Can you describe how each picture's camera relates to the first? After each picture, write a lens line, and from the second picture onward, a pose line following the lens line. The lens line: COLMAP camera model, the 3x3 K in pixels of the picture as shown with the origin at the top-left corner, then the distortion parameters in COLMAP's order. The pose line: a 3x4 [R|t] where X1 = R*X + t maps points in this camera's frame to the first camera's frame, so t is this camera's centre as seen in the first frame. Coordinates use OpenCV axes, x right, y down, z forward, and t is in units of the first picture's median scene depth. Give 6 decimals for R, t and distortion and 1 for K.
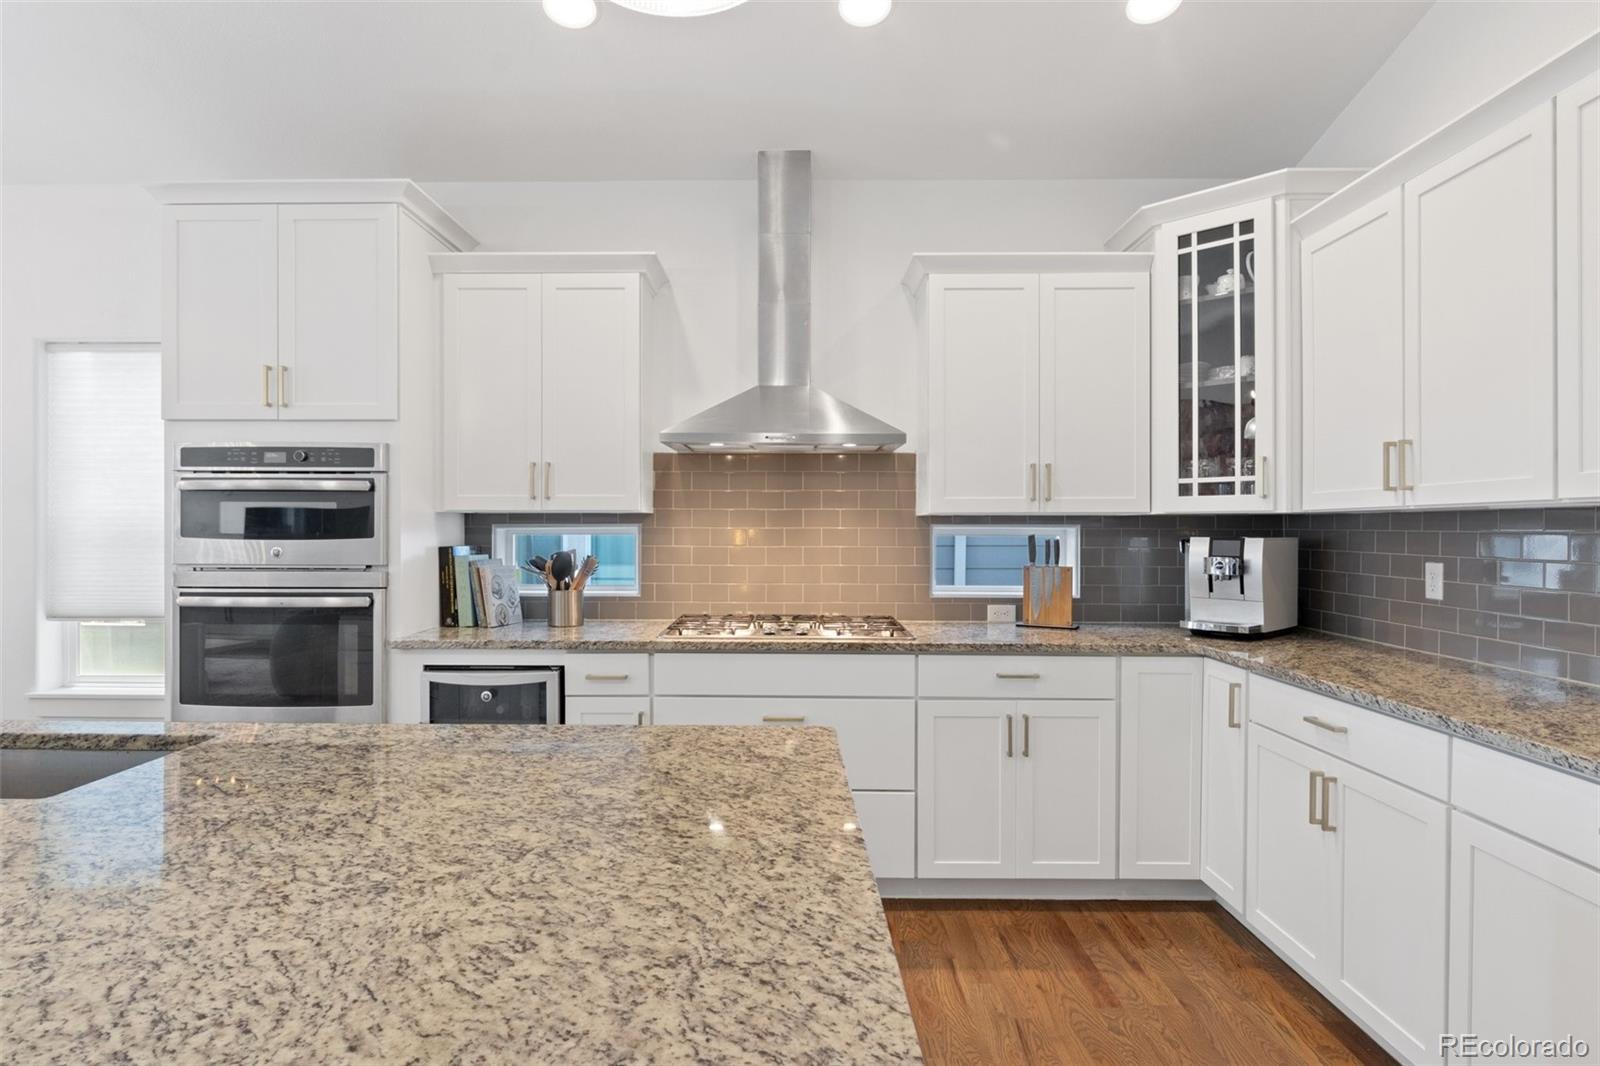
lens RADIAL K [[881.6, 0, 800.0], [0, 881.6, 533.0], [0, 0, 1]] dist [-0.002814, -0.000751]
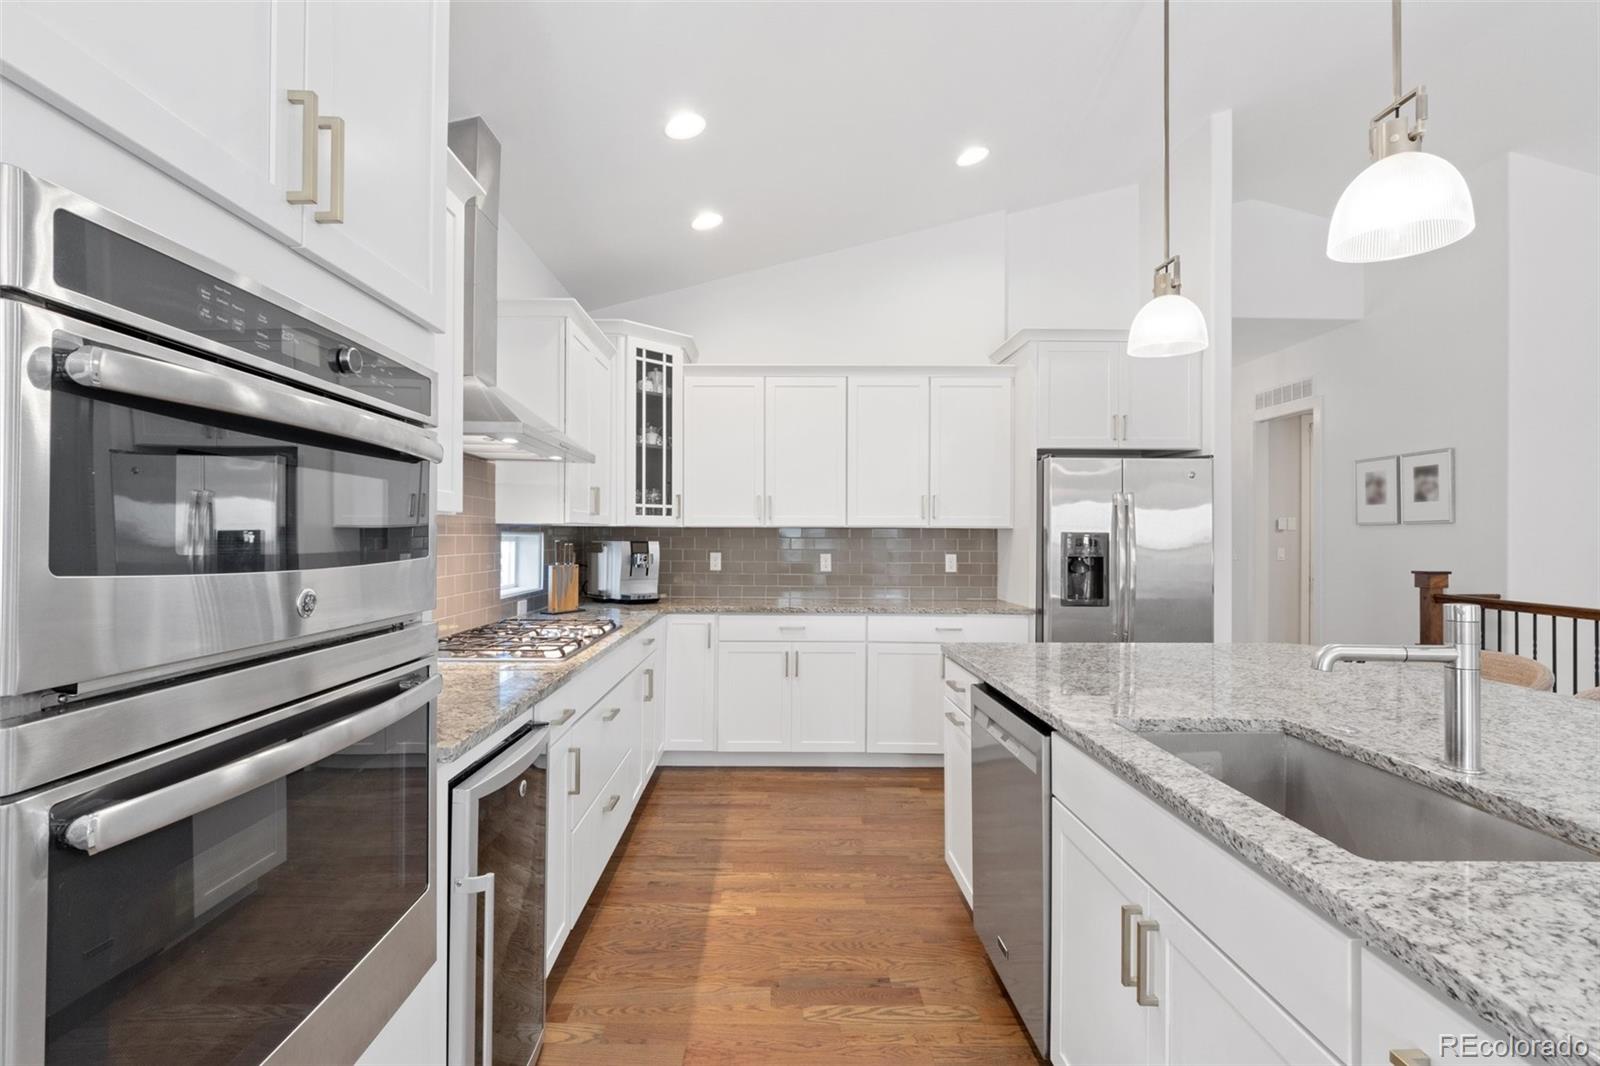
lens RADIAL K [[740.3, 0, 781.5], [0, 740.3, 533.8], [0, 0, 1]] dist [-0.002640, -0.000794]
pose [[-0.024814, 0.001834, 0.999690, -0.895591], [0.001127, 0.999998, -0.001807, -0.006004], [-0.999691, 0.001081, -0.024816, 0.789675]]
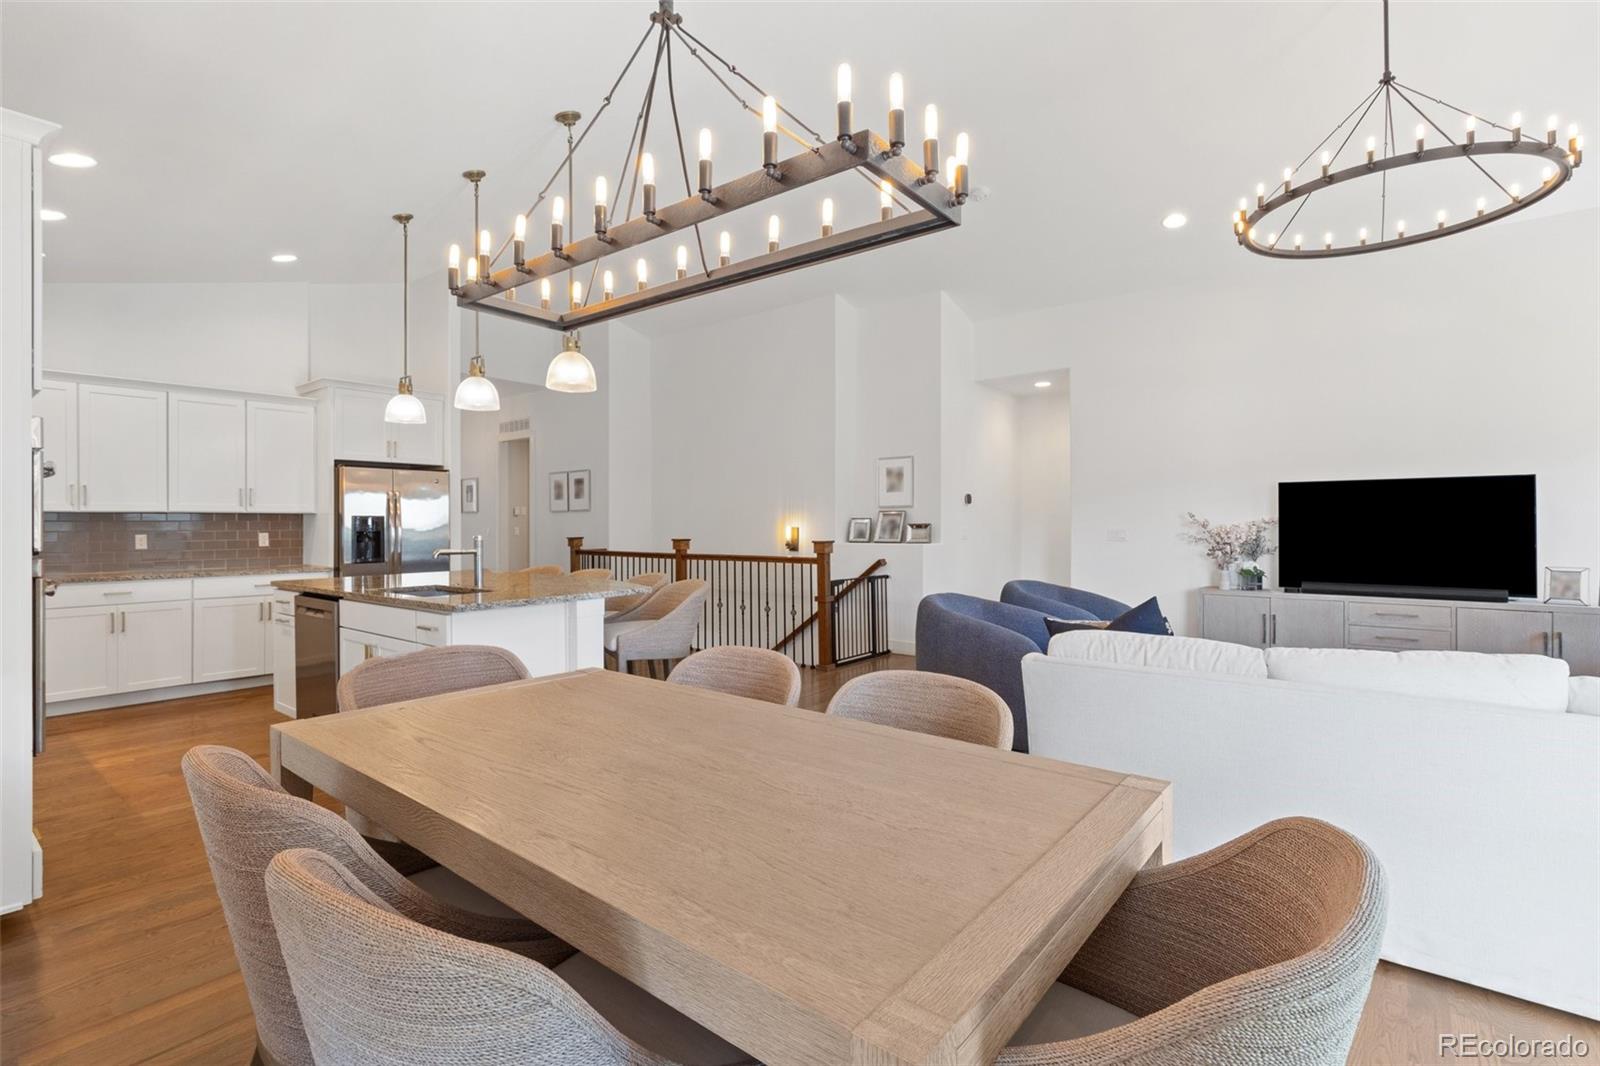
lens RADIAL K [[756.1, 0, 799.7], [0, 756.1, 521.9], [0, 0, 1]] dist [-0.012423, -0.000498]
pose [[-0.786362, 0.003104, 0.617758, -1.796669], [0.007050, 0.999967, 0.003950, 0.006032], [-0.617726, 0.007462, -0.786358, 1.111342]]
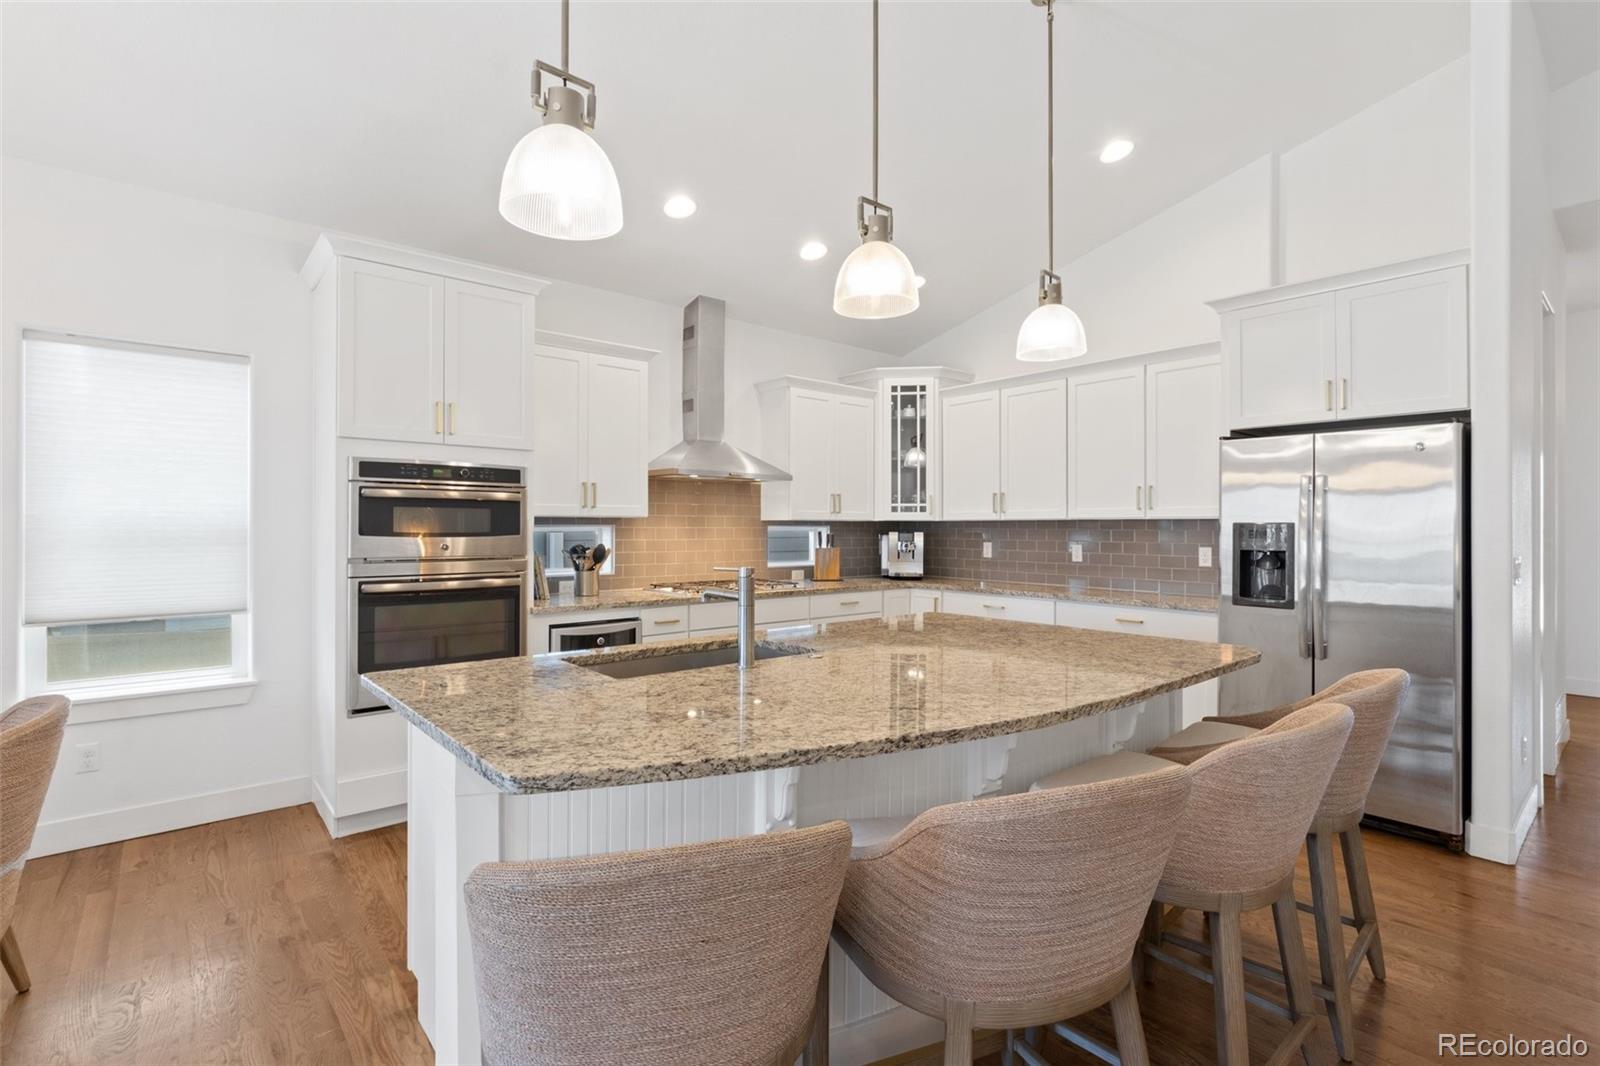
lens RADIAL K [[740.3, 0, 781.5], [0, 740.3, 533.8], [0, 0, 1]] dist [-0.002640, -0.000794]
pose [[0.754837, -0.005563, 0.655889, -0.914357], [0.003034, 0.999983, 0.004991, -0.001024], [-0.655906, -0.001778, 0.754841, -0.138957]]
